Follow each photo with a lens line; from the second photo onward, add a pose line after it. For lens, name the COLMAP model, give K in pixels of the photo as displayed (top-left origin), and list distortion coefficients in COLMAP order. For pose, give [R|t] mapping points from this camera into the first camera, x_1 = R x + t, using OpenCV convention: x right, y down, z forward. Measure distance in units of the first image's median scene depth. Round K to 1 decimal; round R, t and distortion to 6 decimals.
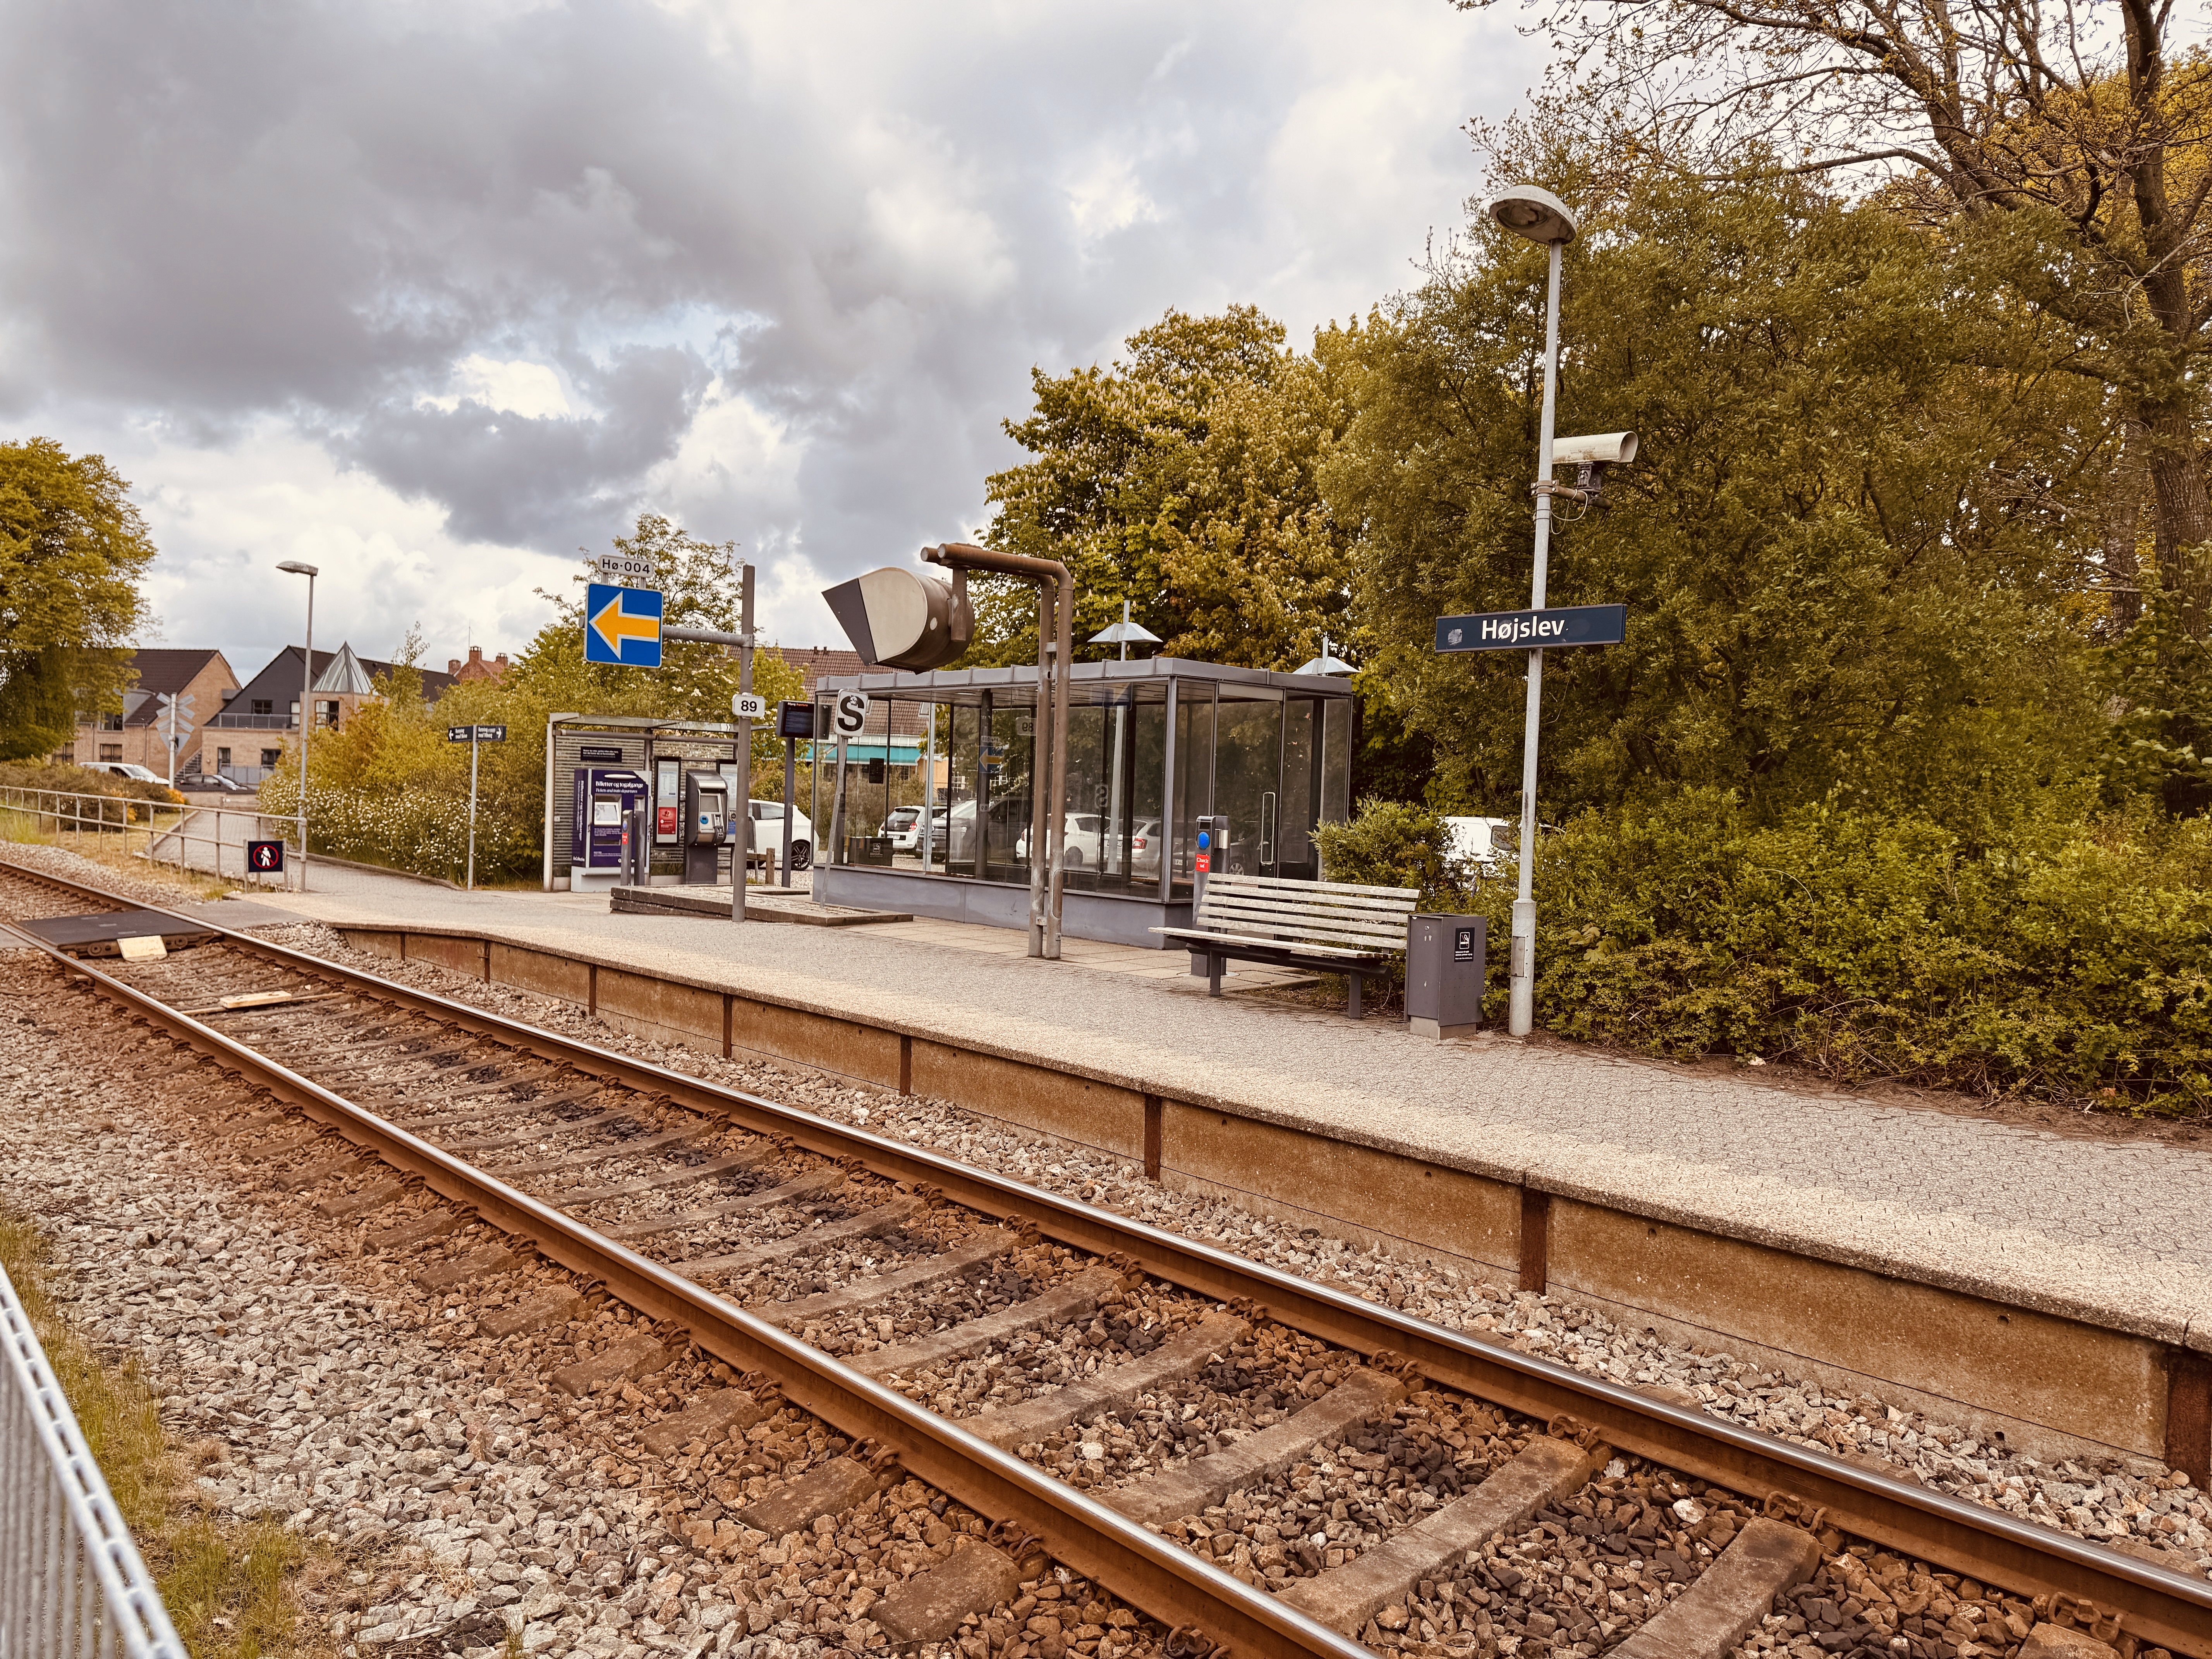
lens RADIAL K [[1546.1, 0, 1106.0], [0, 1546.1, 829.5], [0, 0, 1]] dist [-0.004349, -0.005669]
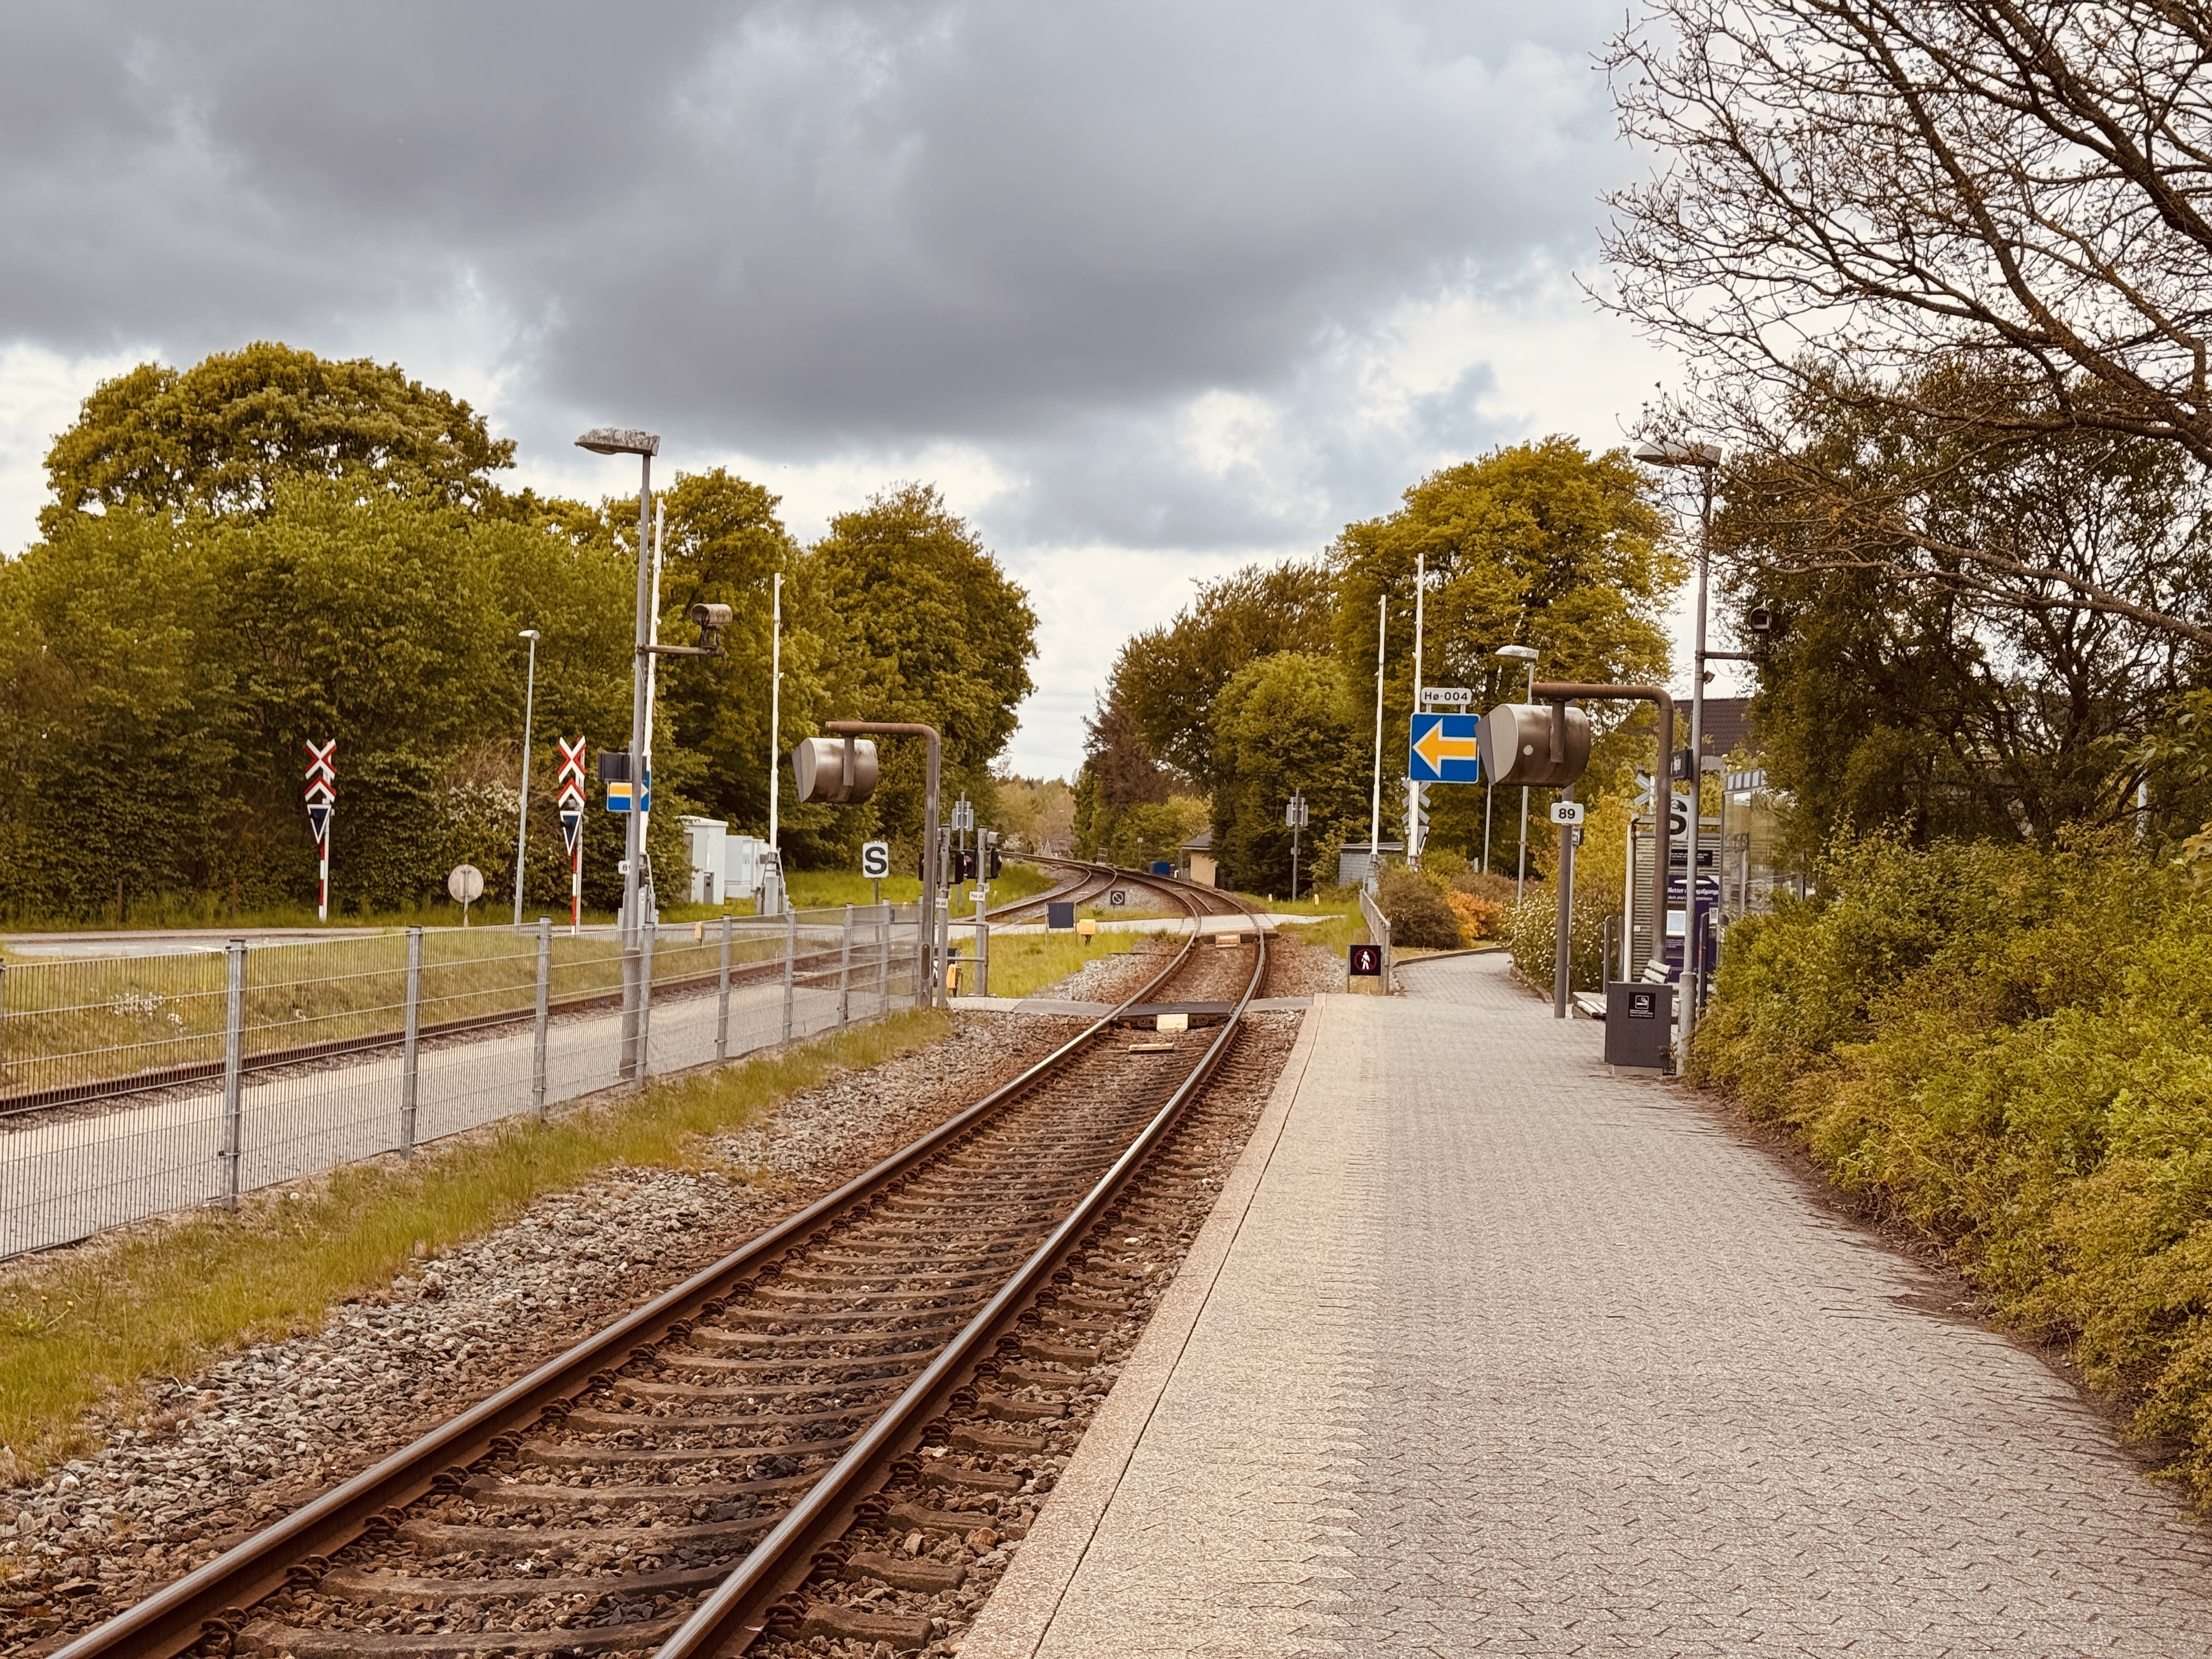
lens RADIAL K [[3051.7, 0, 1106.0], [0, 3051.7, 829.5], [0, 0, 1]] dist [0.001754, -0.000643]
pose [[0.675139, -0.015473, -0.737529, 0.838067], [-0.025130, 0.998717, -0.043957, 0.024112], [0.737263, 0.048211, 0.673884, -0.498568]]
